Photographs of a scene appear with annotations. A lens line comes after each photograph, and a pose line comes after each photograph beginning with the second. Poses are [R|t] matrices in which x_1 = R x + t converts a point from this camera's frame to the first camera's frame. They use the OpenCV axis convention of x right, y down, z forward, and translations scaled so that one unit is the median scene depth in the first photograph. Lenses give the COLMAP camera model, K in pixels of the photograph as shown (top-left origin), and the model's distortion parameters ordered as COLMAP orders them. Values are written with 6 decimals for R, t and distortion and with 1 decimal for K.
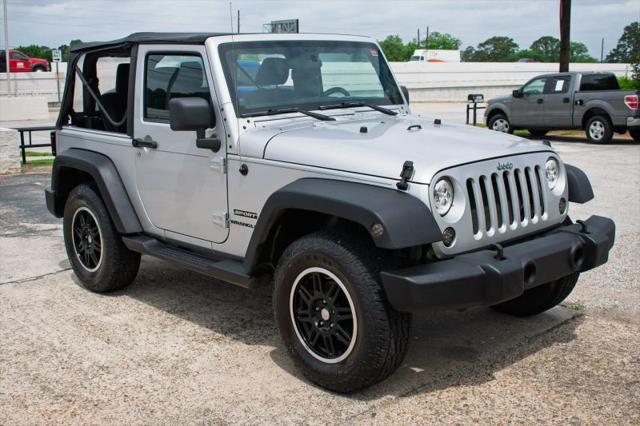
lens RADIAL K [[767.0, 0, 322.3], [0, 767.0, 215.0], [0, 0, 1]] dist [-0.050095, 0.000000]
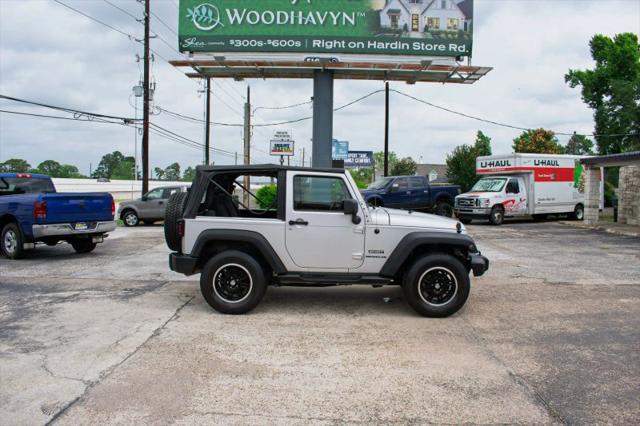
lens RADIAL K [[498.1, 0, 322.0], [0, 498.1, 212.3], [0, 0, 1]] dist [-0.097757, 0.014749]
pose [[0.688236, -0.016496, 0.725299, -1.209108], [0.110852, 0.990393, -0.082662, -0.012999], [-0.716968, 0.137292, 0.683453, 0.129777]]
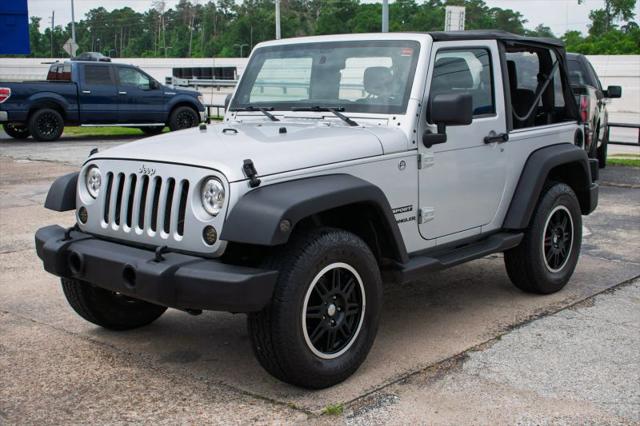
lens RADIAL K [[873.8, 0, 322.1], [0, 873.8, 219.2], [0, 0, 1]] dist [-0.022551, 0.000000]
pose [[0.104225, 0.178872, -0.978336, 1.257924], [-0.185034, 0.970007, 0.157636, -0.202981], [0.977190, 0.164596, 0.134196, 0.977494]]
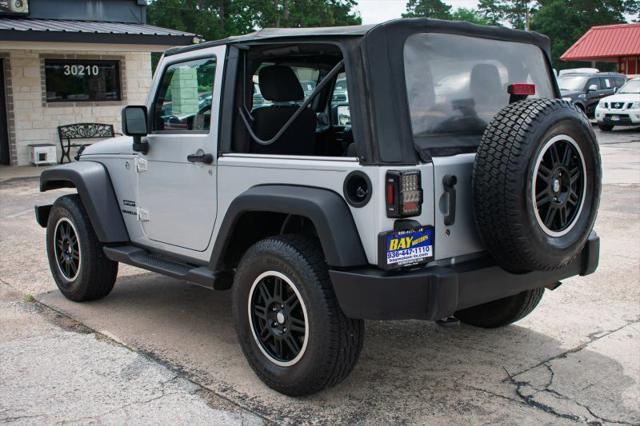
lens RADIAL K [[757.0, 0, 324.3], [0, 757.0, 207.6], [0, 0, 1]] dist [-0.053077, 0.000000]
pose [[-0.999317, 0.027356, 0.024861, -0.163871], [0.033951, 0.945241, 0.324603, -0.415120], [-0.014619, 0.325225, -0.945524, 2.319311]]
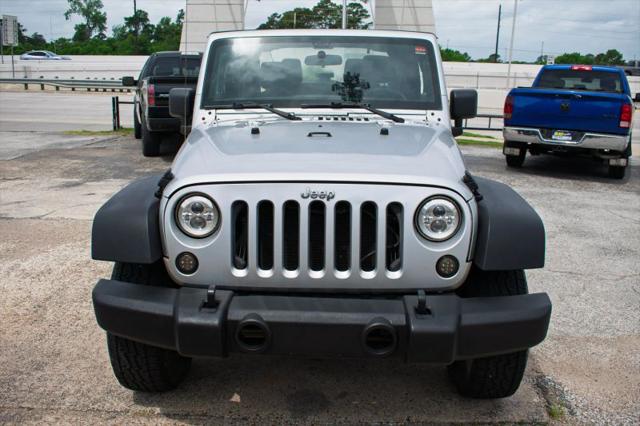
lens RADIAL K [[586.7, 0, 319.0], [0, 586.7, 213.7], [0, 0, 1]] dist [-0.076849, 0.000000]
pose [[0.713248, 0.193092, -0.673790, 0.578165], [-0.156832, 0.980897, 0.115085, -0.102213], [0.683141, 0.023588, 0.729906, 0.516814]]
